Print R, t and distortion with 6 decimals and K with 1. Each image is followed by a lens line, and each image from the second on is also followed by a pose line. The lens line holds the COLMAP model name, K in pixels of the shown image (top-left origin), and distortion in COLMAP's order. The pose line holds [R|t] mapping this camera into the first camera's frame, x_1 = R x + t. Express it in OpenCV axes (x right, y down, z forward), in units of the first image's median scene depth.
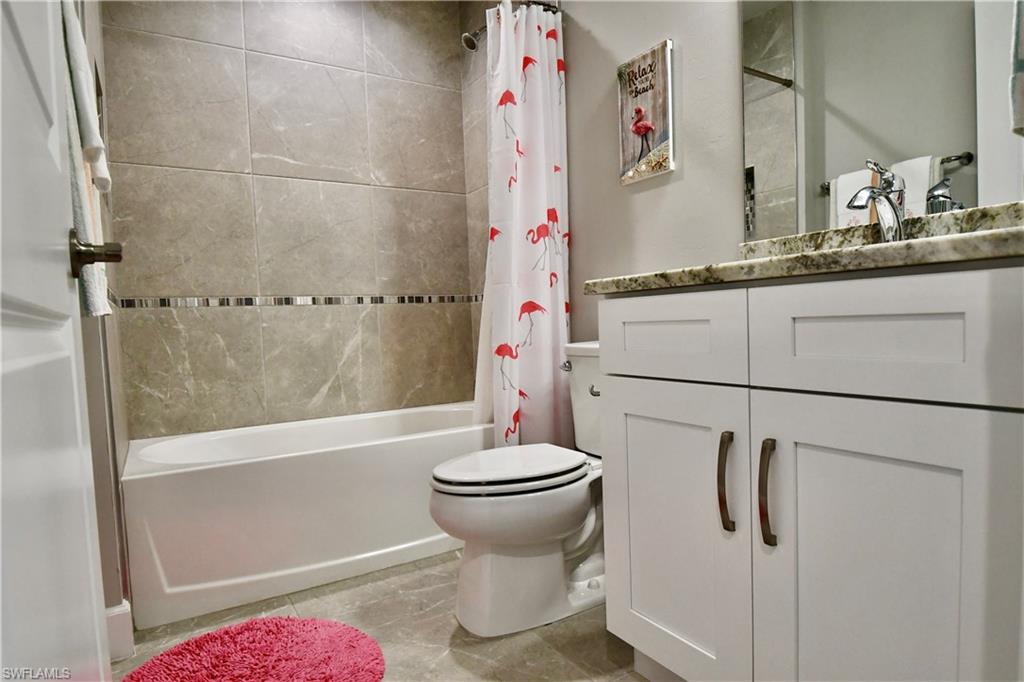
lens RADIAL K [[588.6, 0, 510.3], [0, 588.6, 345.7], [0, 0, 1]] dist [-0.003533, -0.005201]
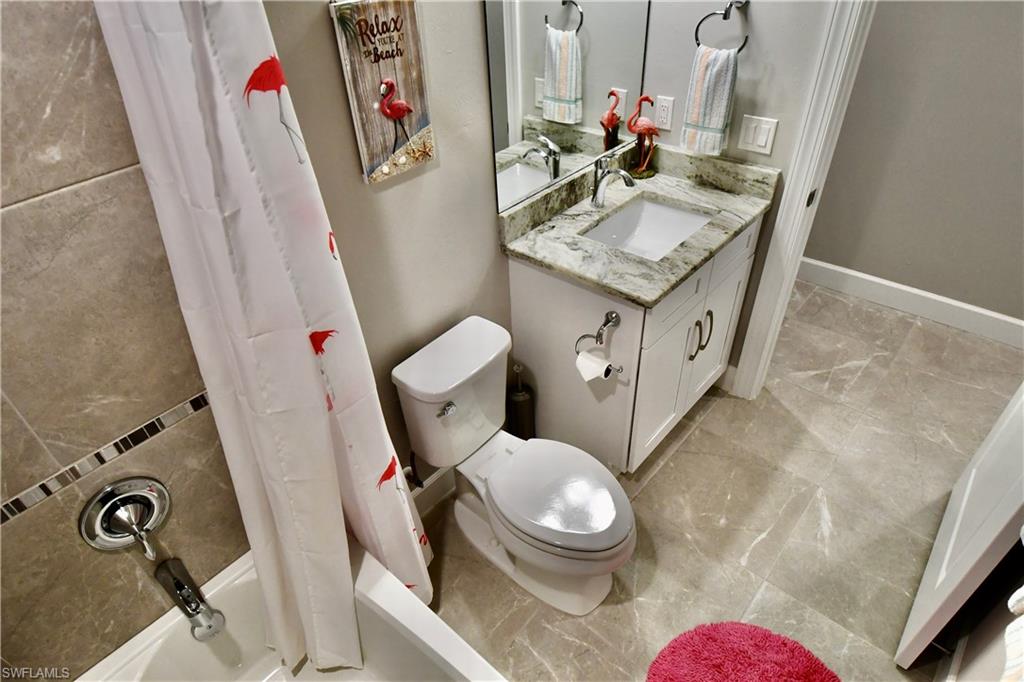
lens RADIAL K [[588.6, 0, 511.1], [0, 588.6, 341.9], [0, 0, 1]] dist [-0.003533, -0.005201]
pose [[-0.298694, -0.542393, 0.785234, -0.576585], [0.093049, 0.802324, 0.589592, -0.564495], [-0.949802, 0.249173, -0.189180, 1.083541]]
